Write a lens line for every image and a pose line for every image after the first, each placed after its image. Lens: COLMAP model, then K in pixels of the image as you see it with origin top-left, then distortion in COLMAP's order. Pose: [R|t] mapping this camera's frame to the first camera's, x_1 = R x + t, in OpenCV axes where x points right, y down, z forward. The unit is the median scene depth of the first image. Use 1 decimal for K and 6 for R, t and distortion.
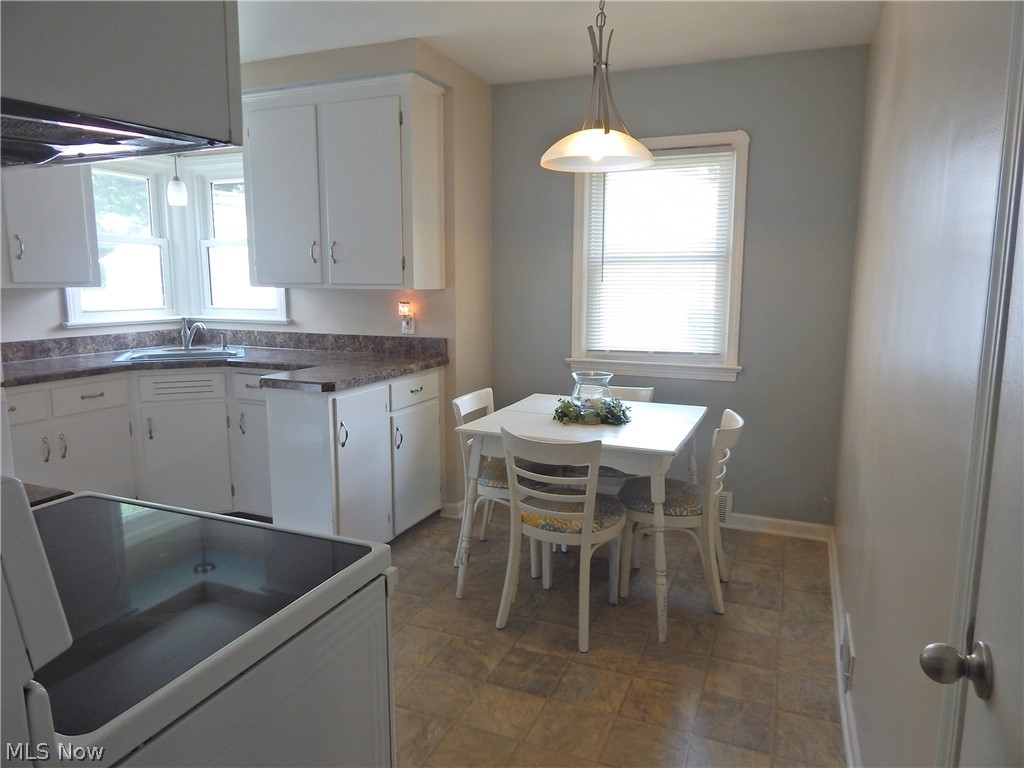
lens RADIAL K [[677.9, 0, 509.4], [0, 677.9, 380.1], [0, 0, 1]] dist [-0.006066, -0.002273]
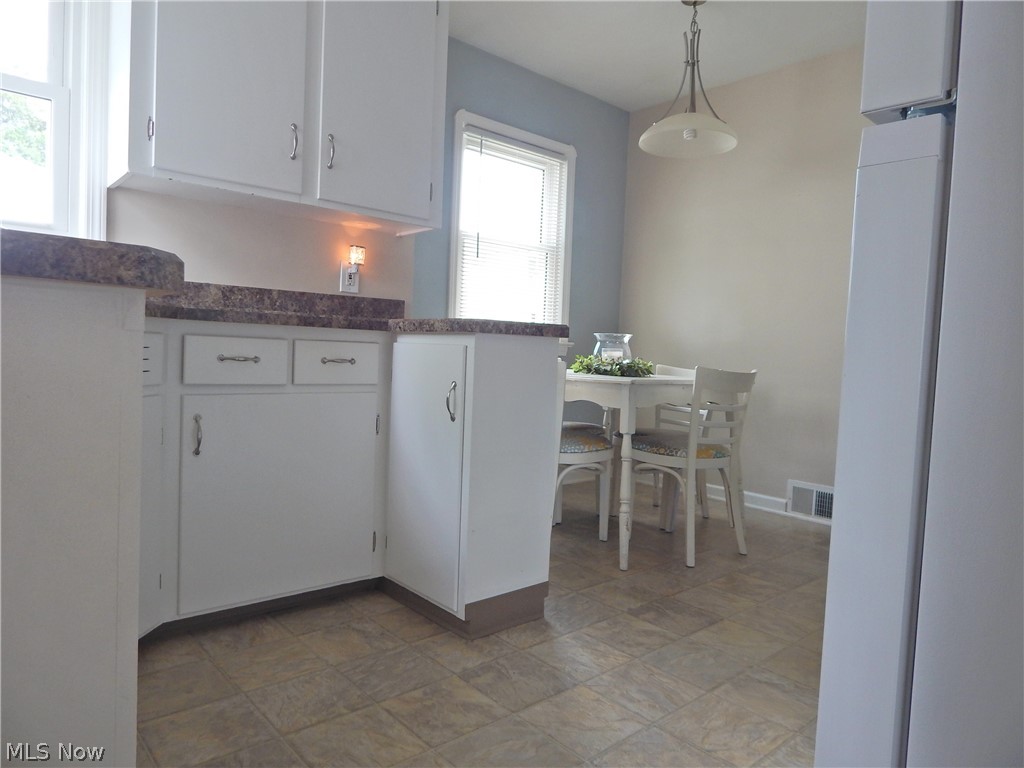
lens RADIAL K [[677.9, 0, 509.4], [0, 677.9, 380.1], [0, 0, 1]] dist [-0.006066, -0.002273]
pose [[0.421236, -0.027911, 0.906521, -0.732430], [0.094314, 0.995455, -0.013176, 0.049270], [-0.902034, 0.091047, 0.421954, 0.561437]]
